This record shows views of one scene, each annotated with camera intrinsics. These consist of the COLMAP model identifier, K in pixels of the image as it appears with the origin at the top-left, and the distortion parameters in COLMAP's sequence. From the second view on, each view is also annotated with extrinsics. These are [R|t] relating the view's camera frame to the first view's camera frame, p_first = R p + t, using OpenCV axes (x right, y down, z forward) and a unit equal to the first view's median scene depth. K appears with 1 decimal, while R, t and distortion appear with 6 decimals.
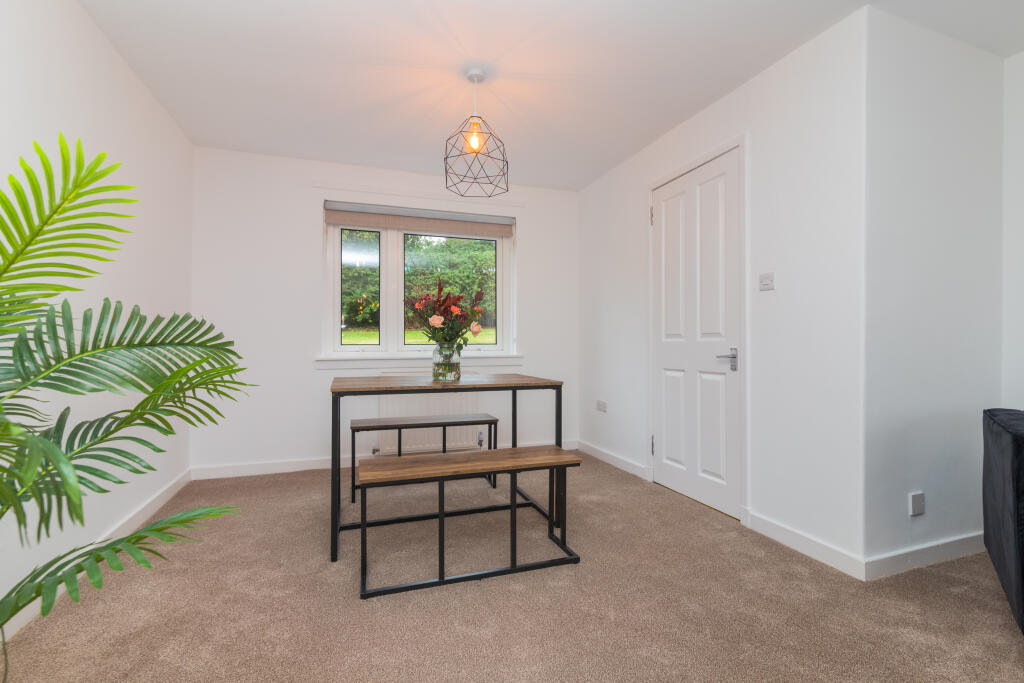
lens RADIAL K [[463.2, 0, 512.9], [0, 463.2, 345.5], [0, 0, 1]] dist [-0.001071, -0.000094]
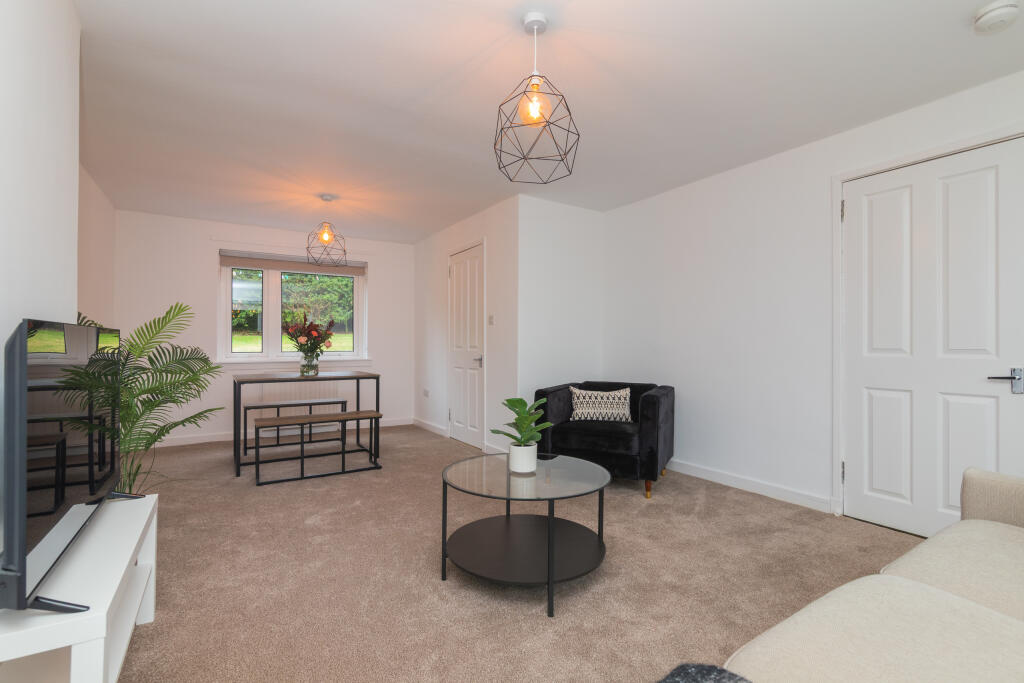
lens RADIAL K [[471.0, 0, 515.6], [0, 471.0, 339.9], [0, 0, 1]] dist [0.000100, -0.000173]
pose [[0.973641, 0.000912, 0.228083, 0.191694], [0.002359, 0.999898, -0.014068, -0.025497], [-0.228072, 0.014236, 0.973540, -0.813456]]
